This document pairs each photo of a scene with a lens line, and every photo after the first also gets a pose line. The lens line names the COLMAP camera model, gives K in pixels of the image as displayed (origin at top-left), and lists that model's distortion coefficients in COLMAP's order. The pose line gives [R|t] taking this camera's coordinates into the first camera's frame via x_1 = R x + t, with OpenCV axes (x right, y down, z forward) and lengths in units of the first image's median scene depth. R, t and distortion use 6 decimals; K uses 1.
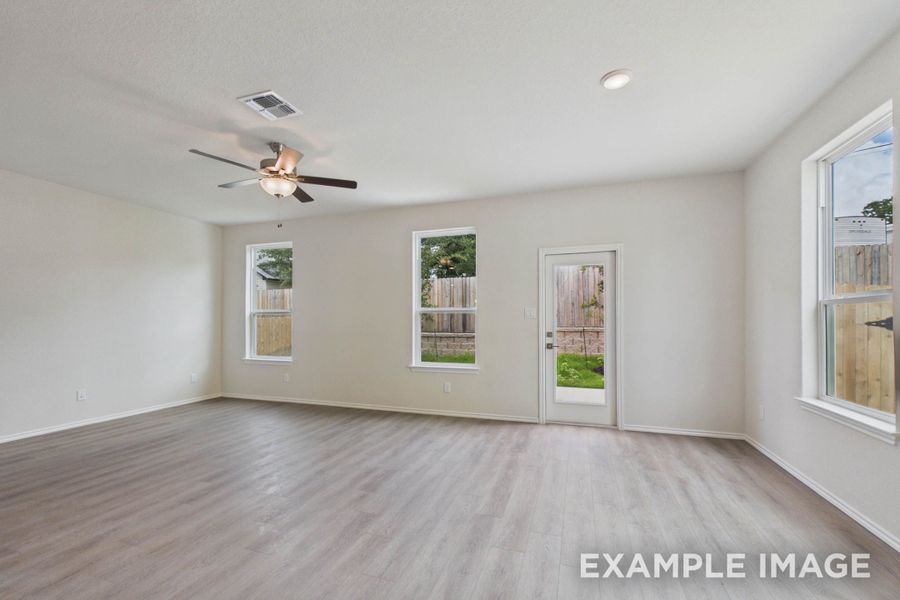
lens RADIAL K [[380.7, 0, 449.8], [0, 380.7, 317.7], [0, 0, 1]] dist [0.000926, 0.000866]
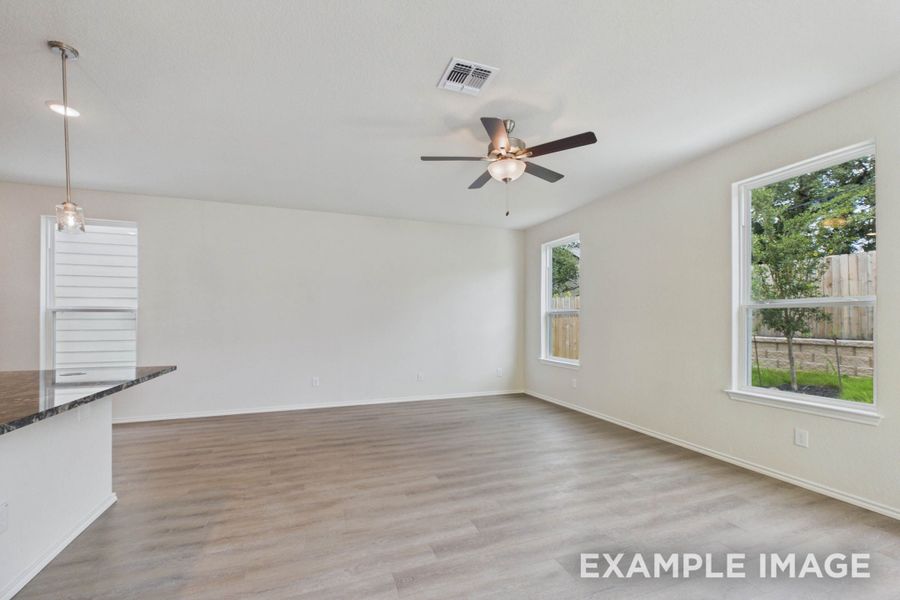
lens RADIAL K [[380.7, 0, 449.8], [0, 380.7, 317.7], [0, 0, 1]] dist [0.000926, 0.000866]
pose [[0.633194, -0.003367, -0.773986, 0.125674], [0.003792, 0.999992, -0.001248, 0.001340], [0.773984, -0.002145, 0.633202, 0.273237]]
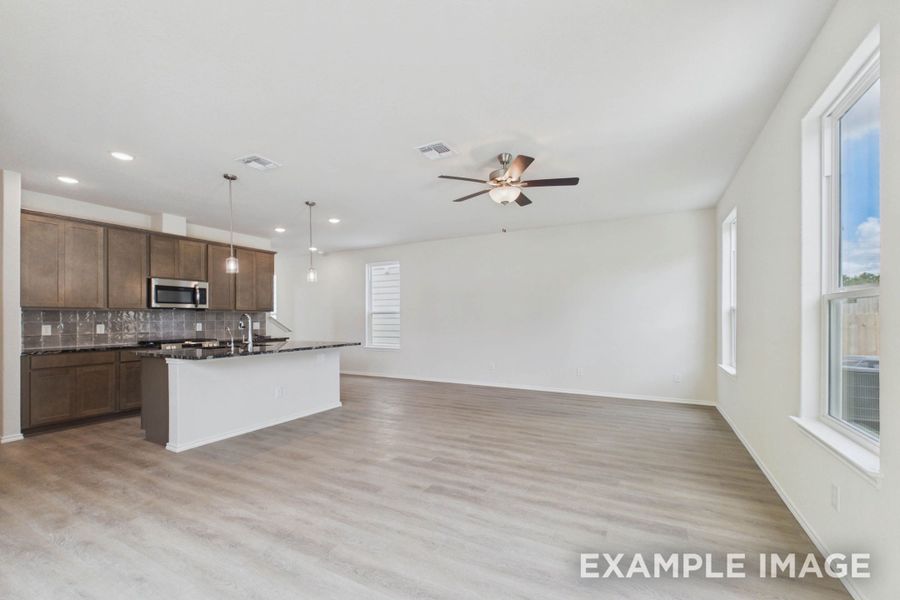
lens RADIAL K [[380.7, 0, 449.8], [0, 380.7, 317.7], [0, 0, 1]] dist [0.000926, 0.000866]
pose [[-0.159888, 0.001190, -0.987134, 0.519965], [0.009803, 0.999952, -0.000382, 0.003510], [0.987087, -0.009738, -0.159892, 0.831702]]
